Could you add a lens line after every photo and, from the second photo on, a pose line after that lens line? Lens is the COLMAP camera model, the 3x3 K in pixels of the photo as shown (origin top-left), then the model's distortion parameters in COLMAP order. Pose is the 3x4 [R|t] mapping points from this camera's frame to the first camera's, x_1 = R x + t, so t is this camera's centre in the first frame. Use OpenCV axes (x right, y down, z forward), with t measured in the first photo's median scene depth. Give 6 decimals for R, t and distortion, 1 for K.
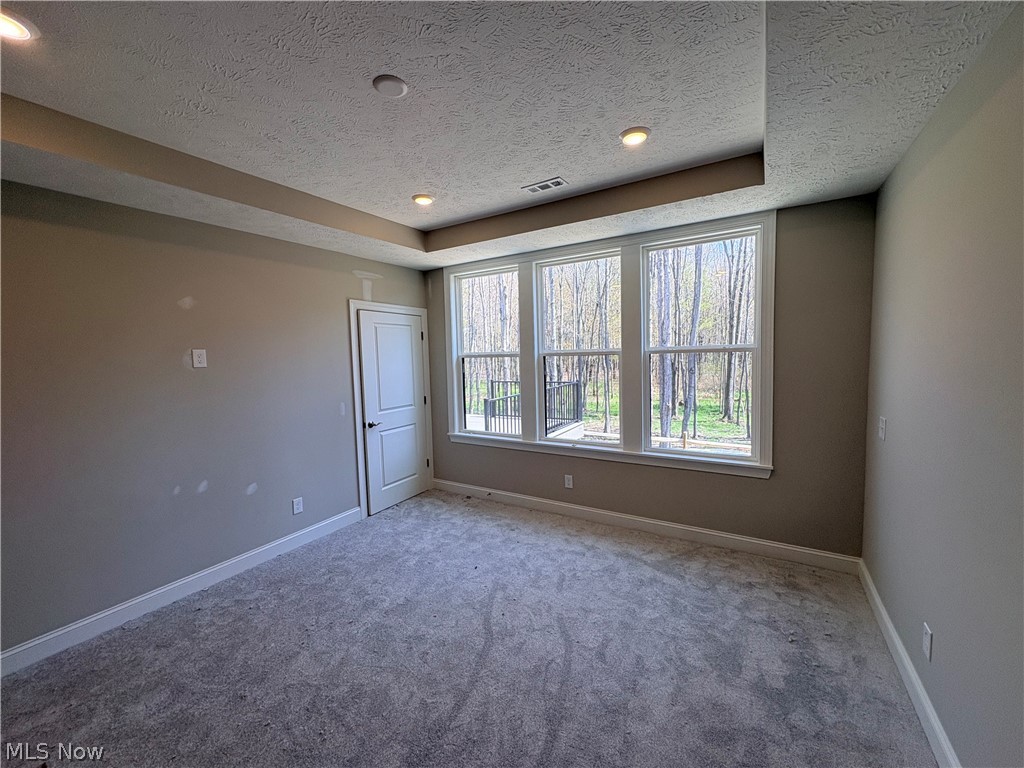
lens RADIAL K [[406.8, 0, 511.2], [0, 406.8, 383.8], [0, 0, 1]] dist [0.001440, 0.000097]
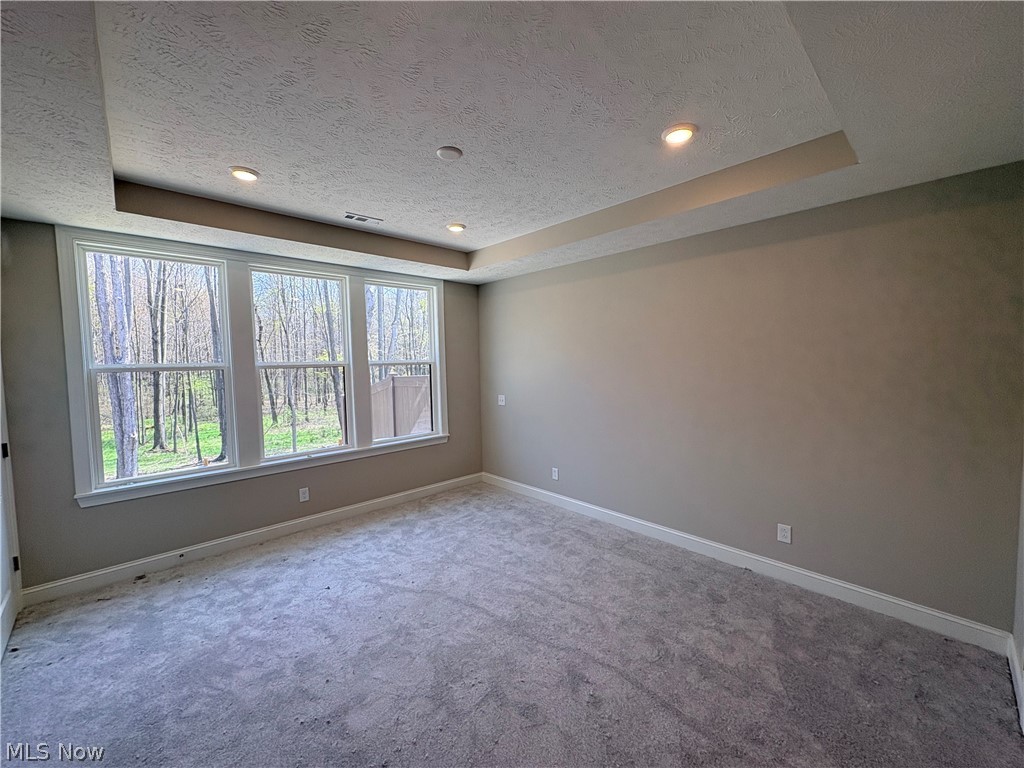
lens RADIAL K [[406.8, 0, 511.2], [0, 406.8, 383.8], [0, 0, 1]] dist [0.001440, 0.000097]
pose [[0.268093, -0.035507, 0.962739, -0.758151], [0.083729, 0.996398, 0.013432, 0.000259], [-0.959748, 0.077008, 0.270100, 0.259986]]
